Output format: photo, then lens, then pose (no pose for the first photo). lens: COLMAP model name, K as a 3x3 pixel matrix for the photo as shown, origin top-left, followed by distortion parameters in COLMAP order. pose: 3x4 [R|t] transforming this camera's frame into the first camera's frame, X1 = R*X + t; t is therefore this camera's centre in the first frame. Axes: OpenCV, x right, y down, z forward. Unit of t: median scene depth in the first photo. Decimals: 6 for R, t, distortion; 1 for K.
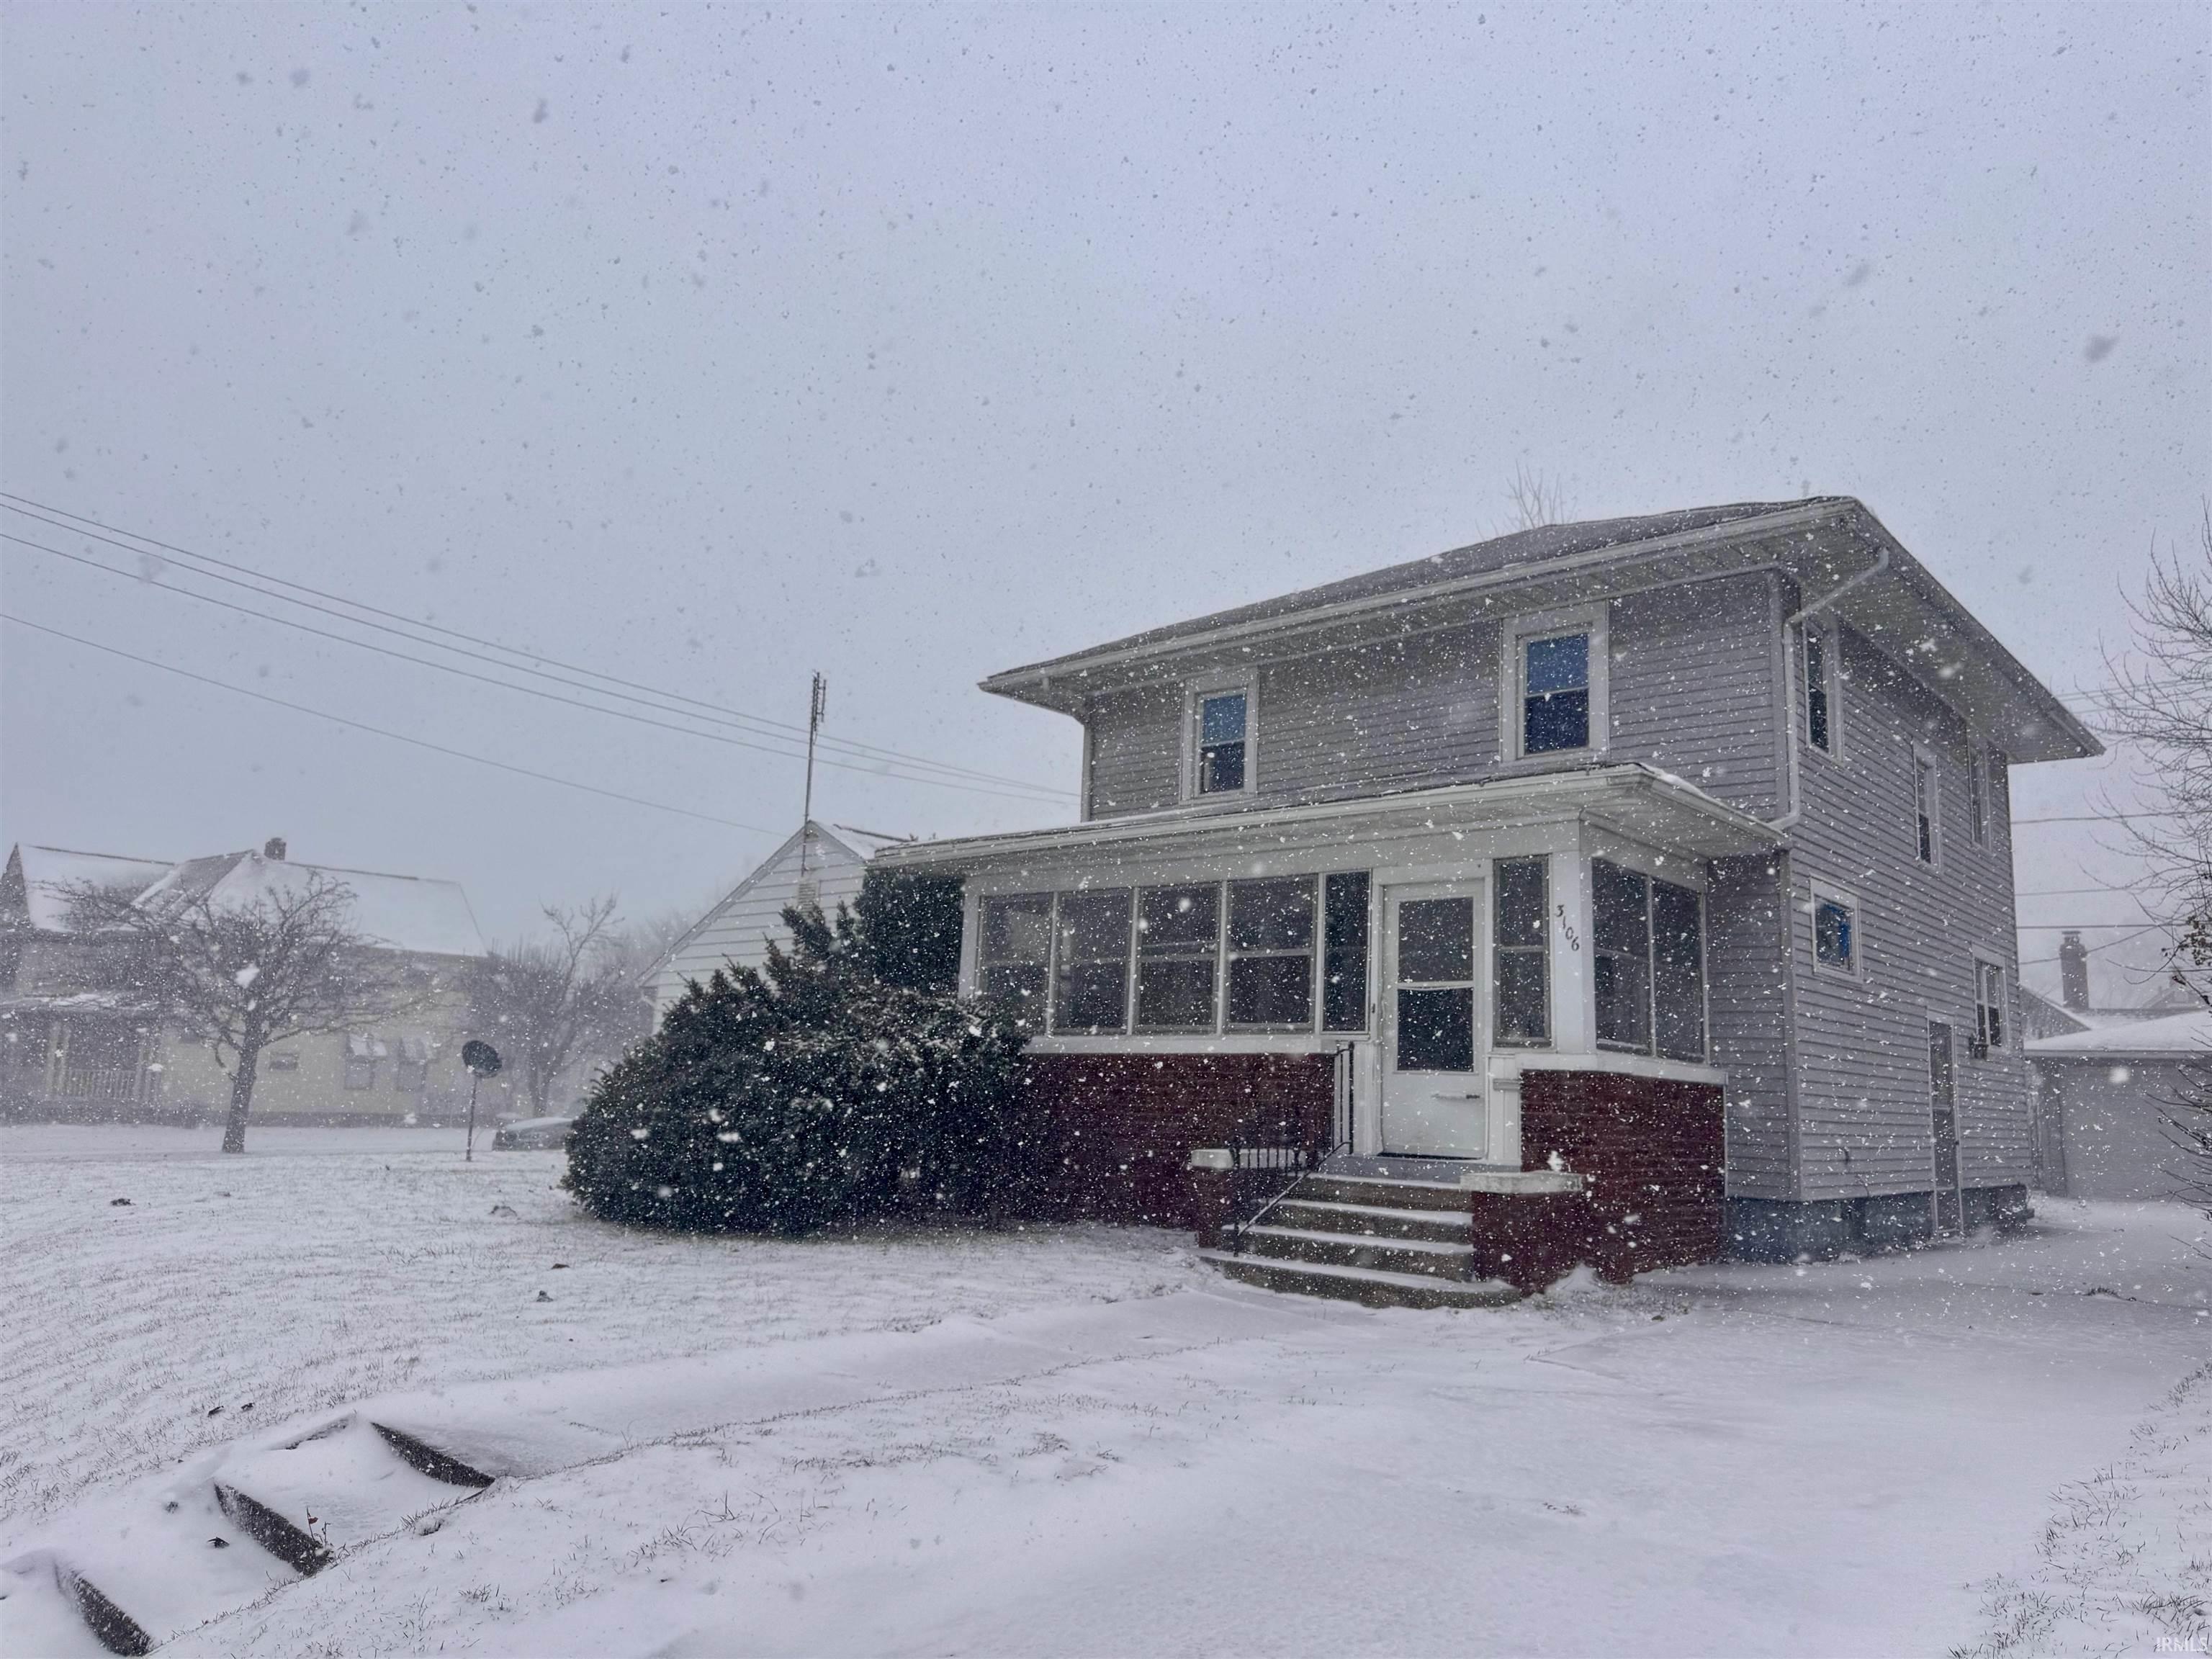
lens RADIAL K [[1535.0, 0, 1106.0], [0, 1535.0, 829.5], [0, 0, 1]] dist [-0.001302, -0.001913]
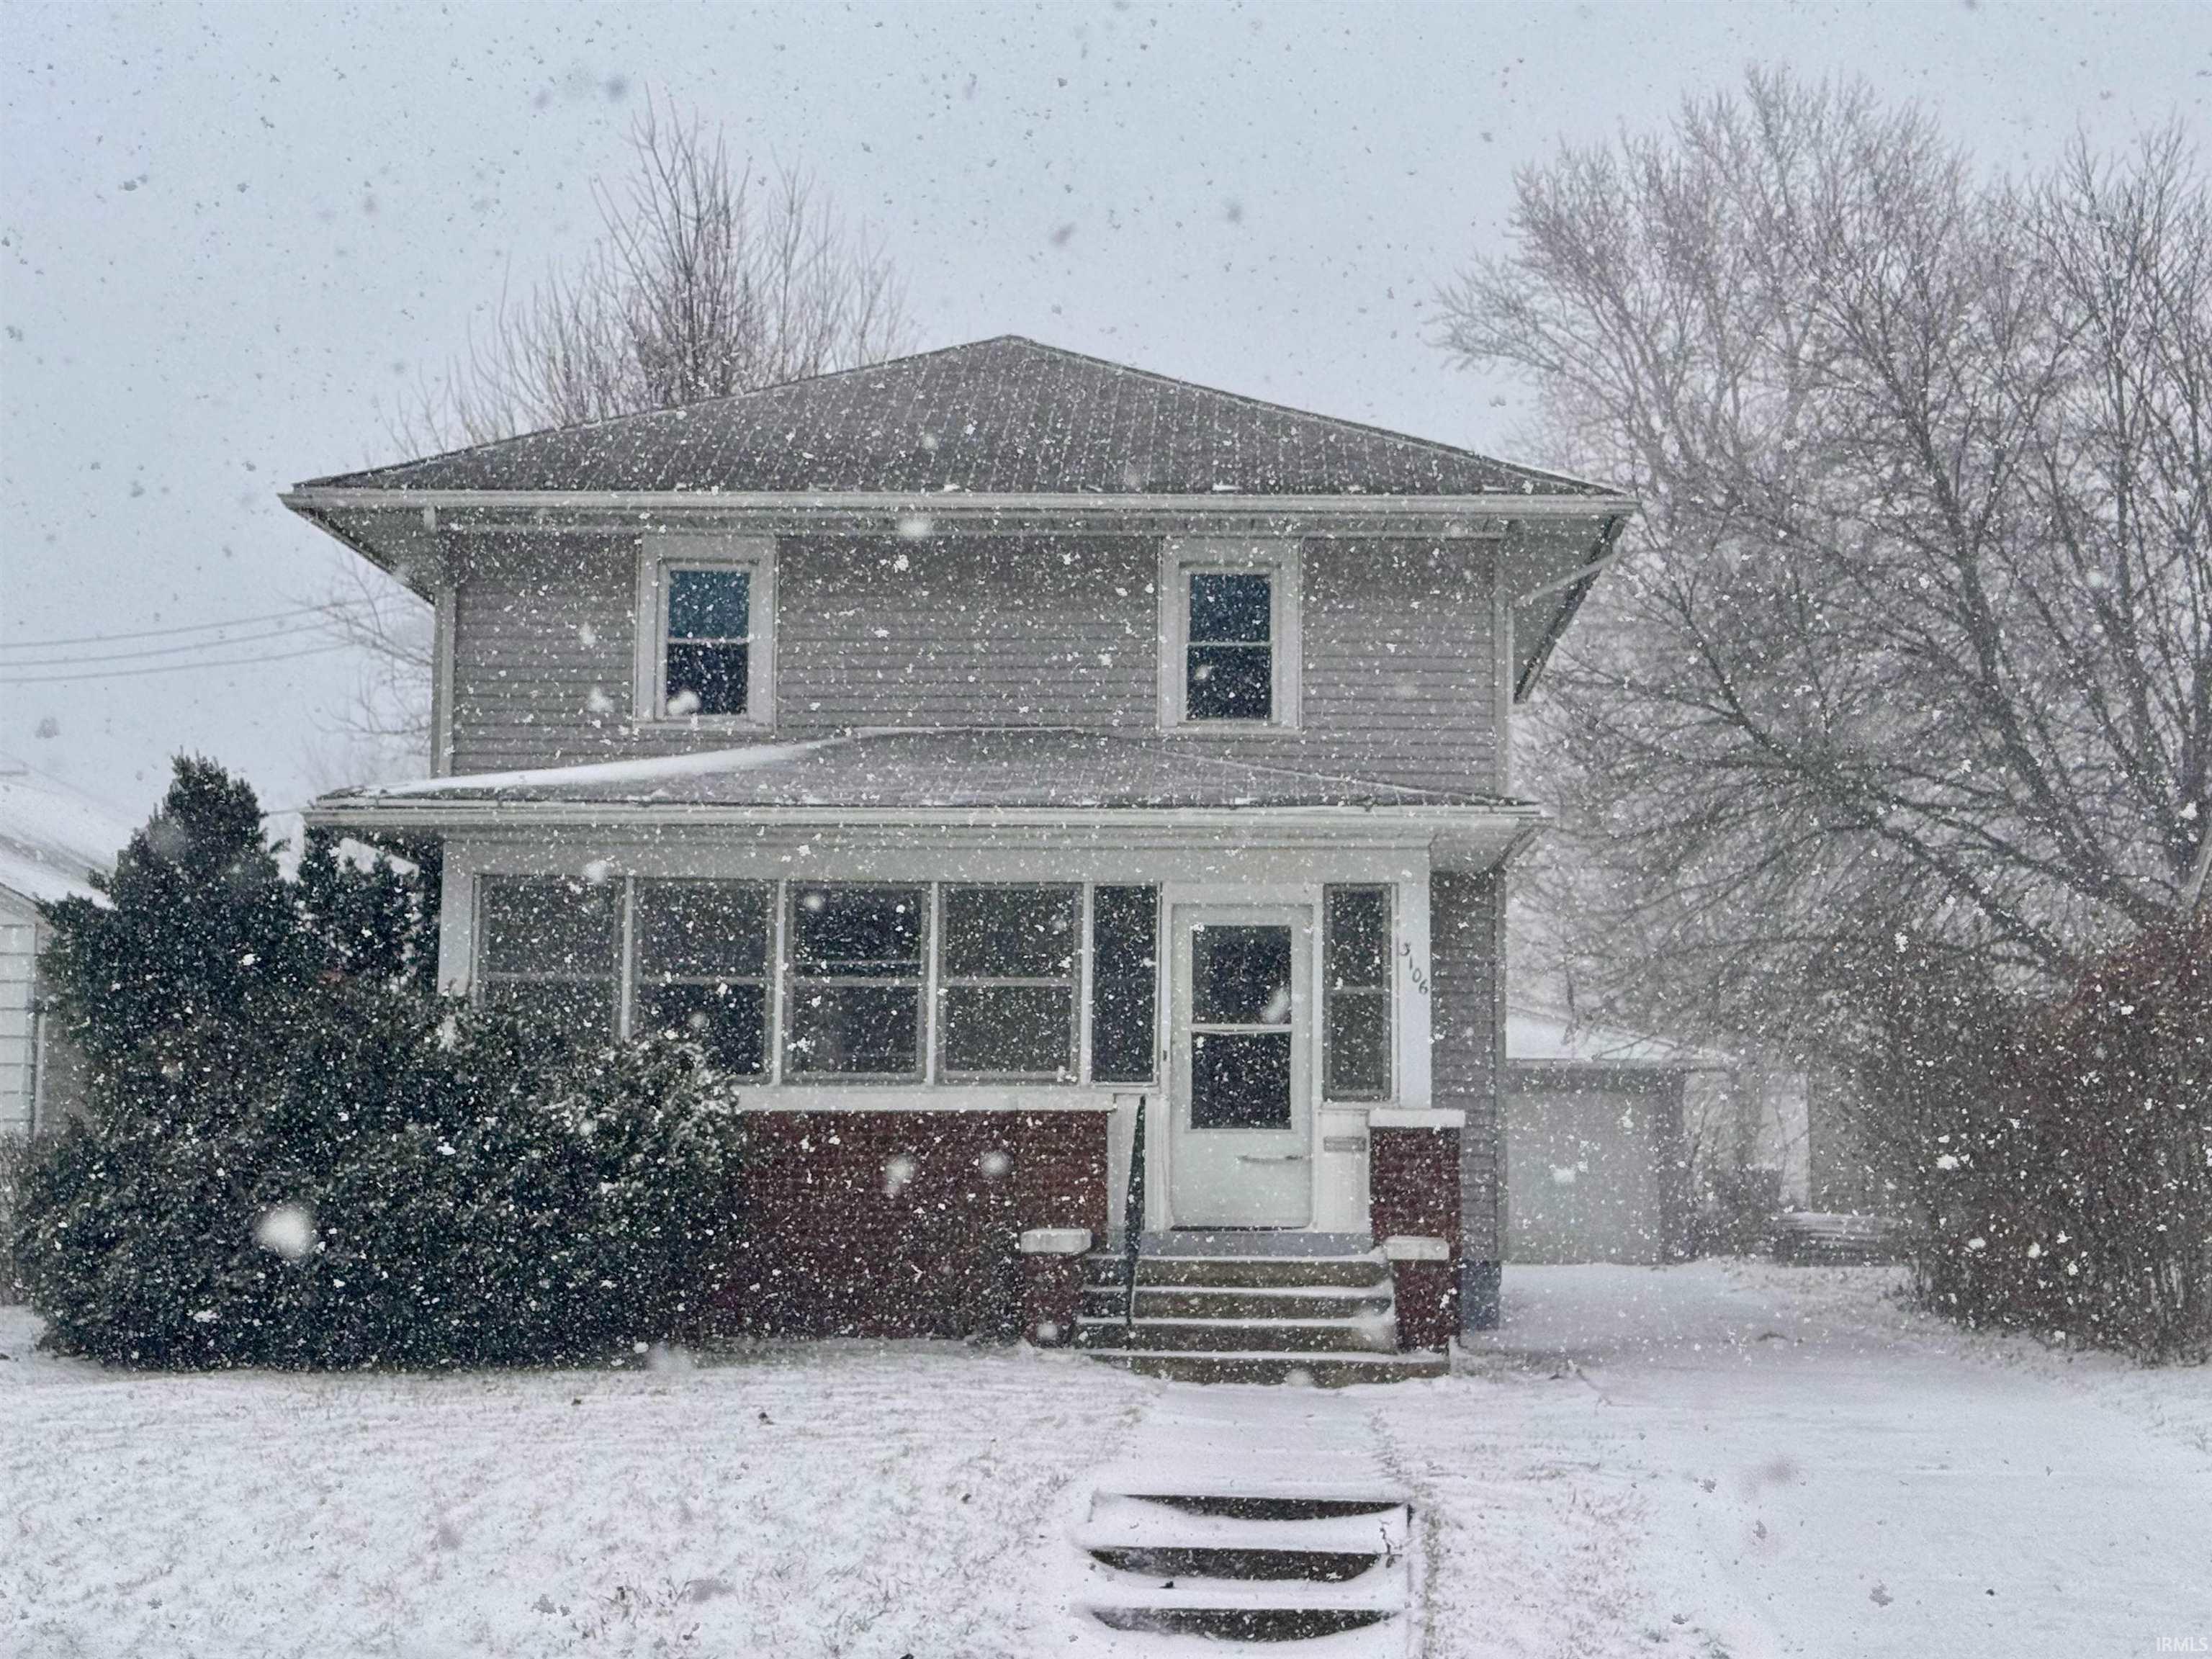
lens RADIAL K [[3577.1, 0, 1106.0], [0, 3577.1, 829.5], [0, 0, 1]] dist [-0.002195, 0.020031]
pose [[0.778398, 0.030998, 0.627006, -1.058812], [-0.087030, 0.994464, 0.058880, -0.114073], [-0.621709, -0.100400, 0.776786, -0.460263]]
